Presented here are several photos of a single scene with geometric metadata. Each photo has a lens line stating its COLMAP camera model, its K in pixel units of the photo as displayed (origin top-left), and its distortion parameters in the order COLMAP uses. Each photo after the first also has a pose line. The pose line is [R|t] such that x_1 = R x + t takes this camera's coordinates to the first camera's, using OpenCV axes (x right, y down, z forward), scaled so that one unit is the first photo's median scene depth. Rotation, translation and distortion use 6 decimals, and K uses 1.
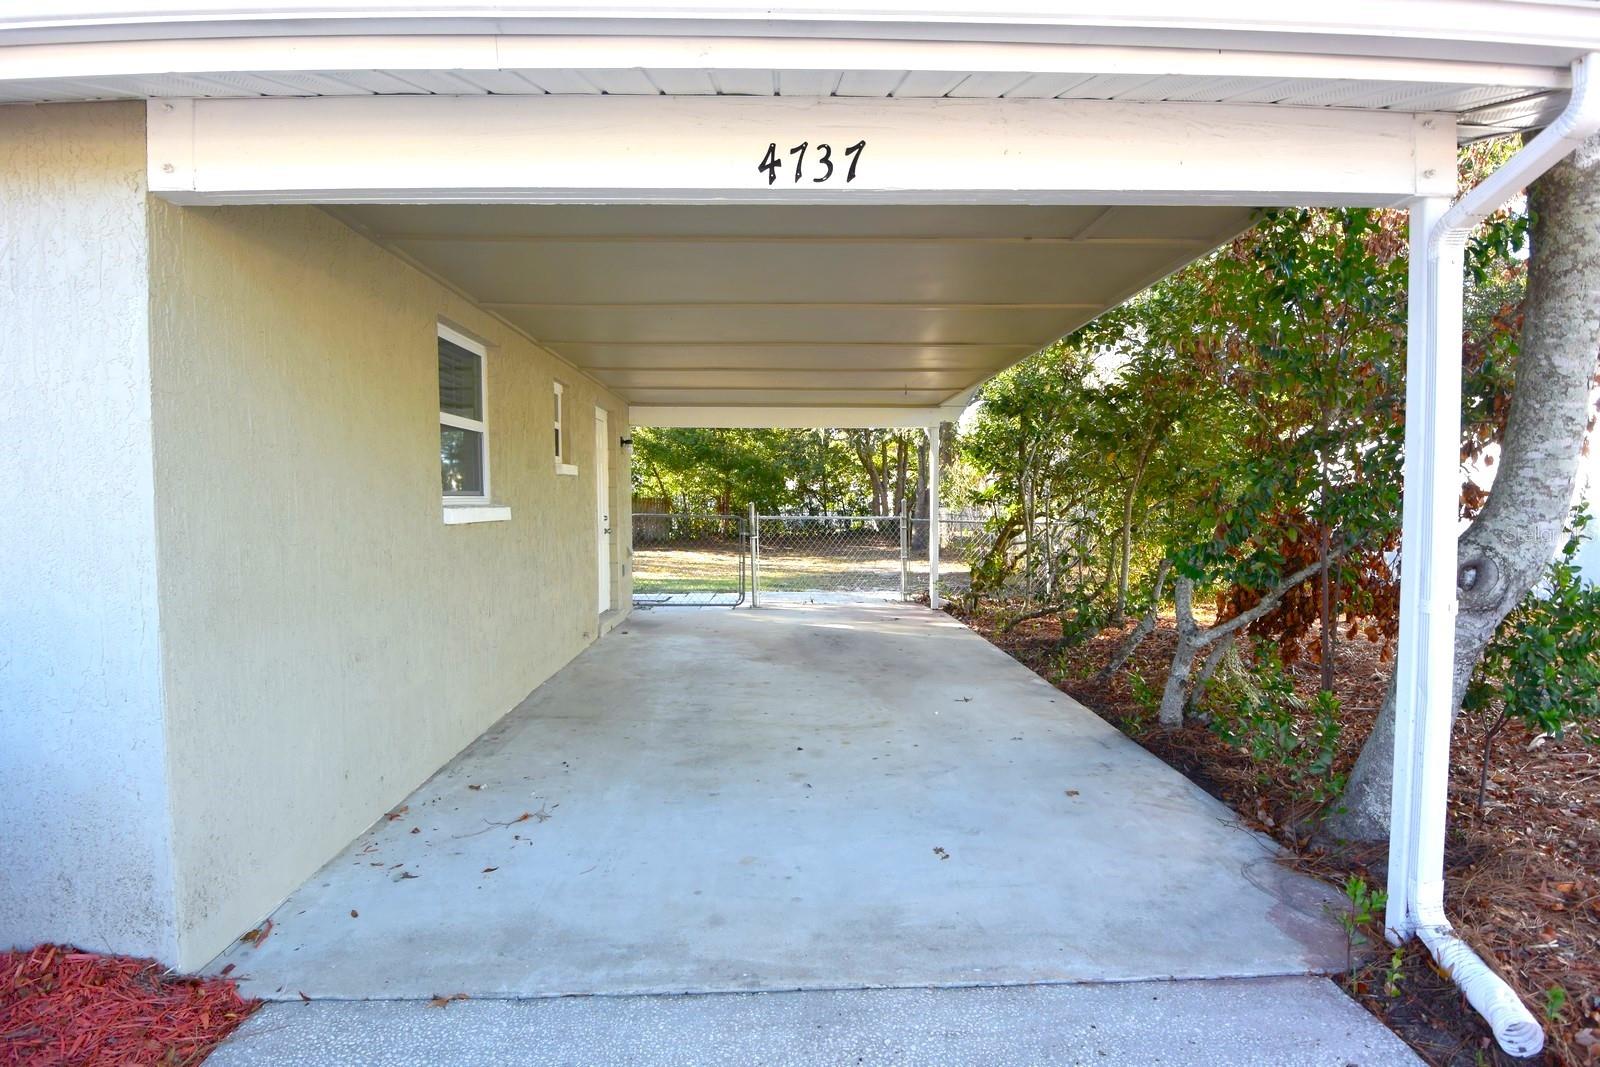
lens RADIAL K [[834.7, 0, 800.3], [0, 834.7, 535.3], [0, 0, 1]] dist [-0.016623, -0.014863]
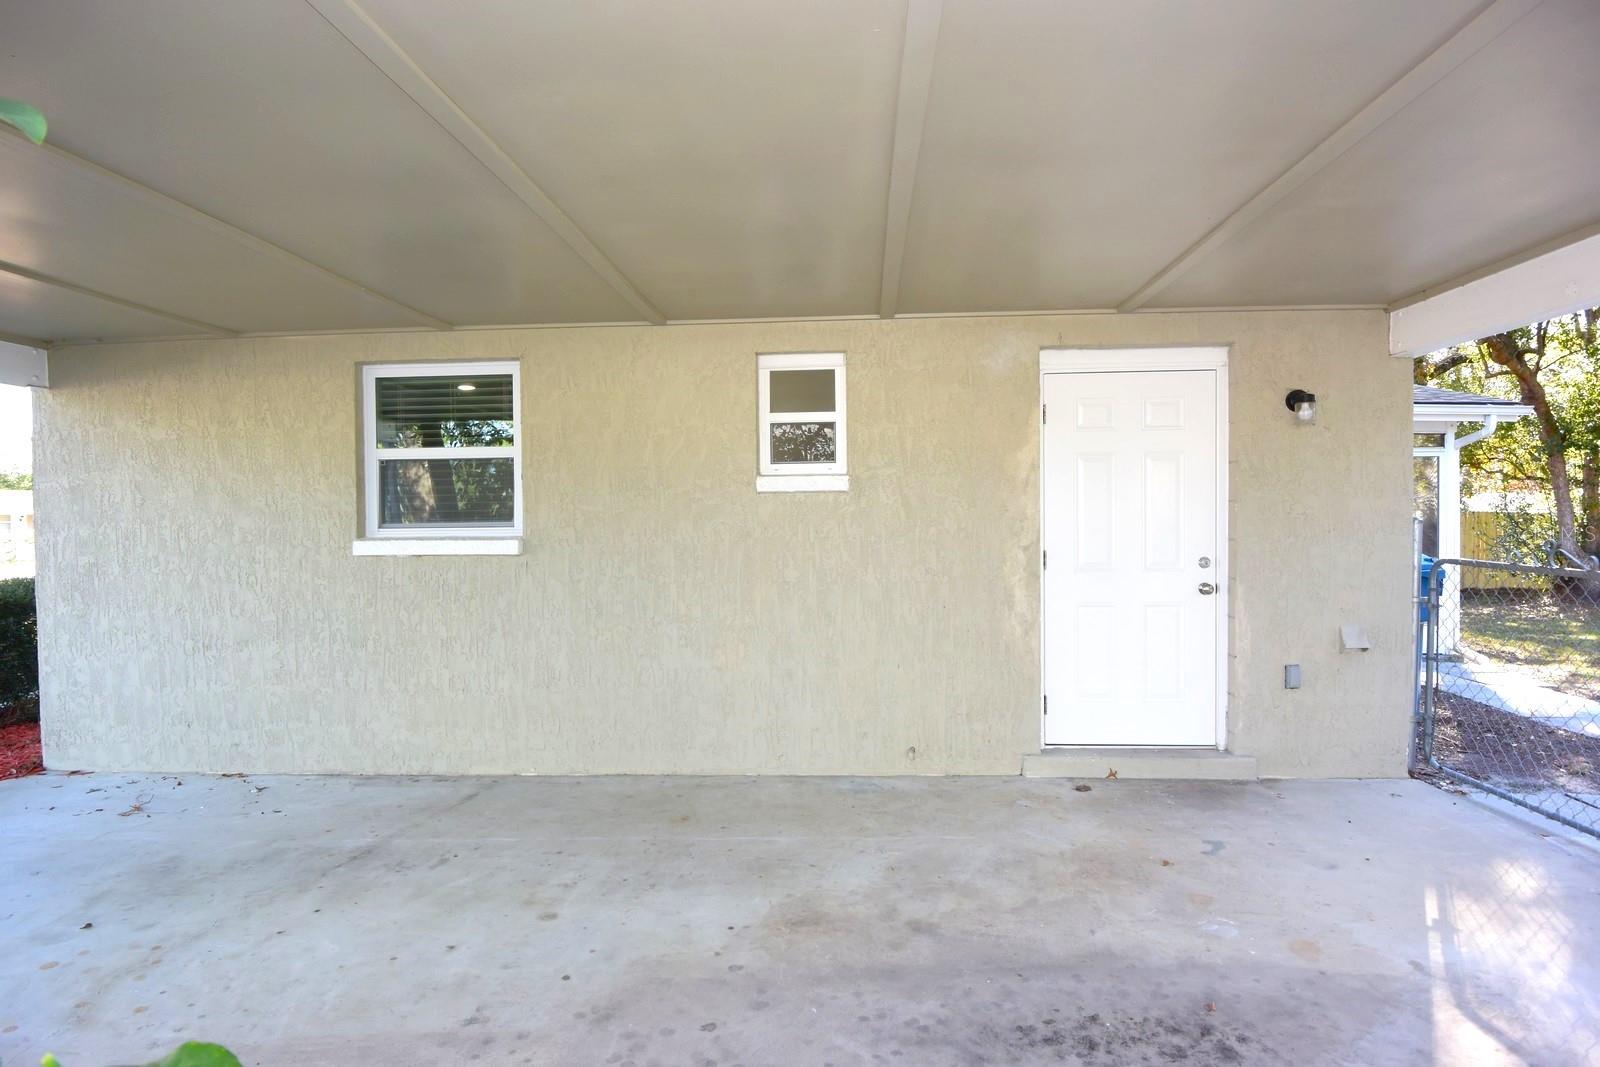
lens RADIAL K [[834.7, 0, 802.2], [0, 834.7, 532.3], [0, 0, 1]] dist [-0.016623, -0.014863]
pose [[-0.097927, 0.016455, -0.995058, 0.547165], [-0.028337, 0.999412, 0.019316, -0.074831], [0.994790, 0.030089, -0.097403, 1.556965]]
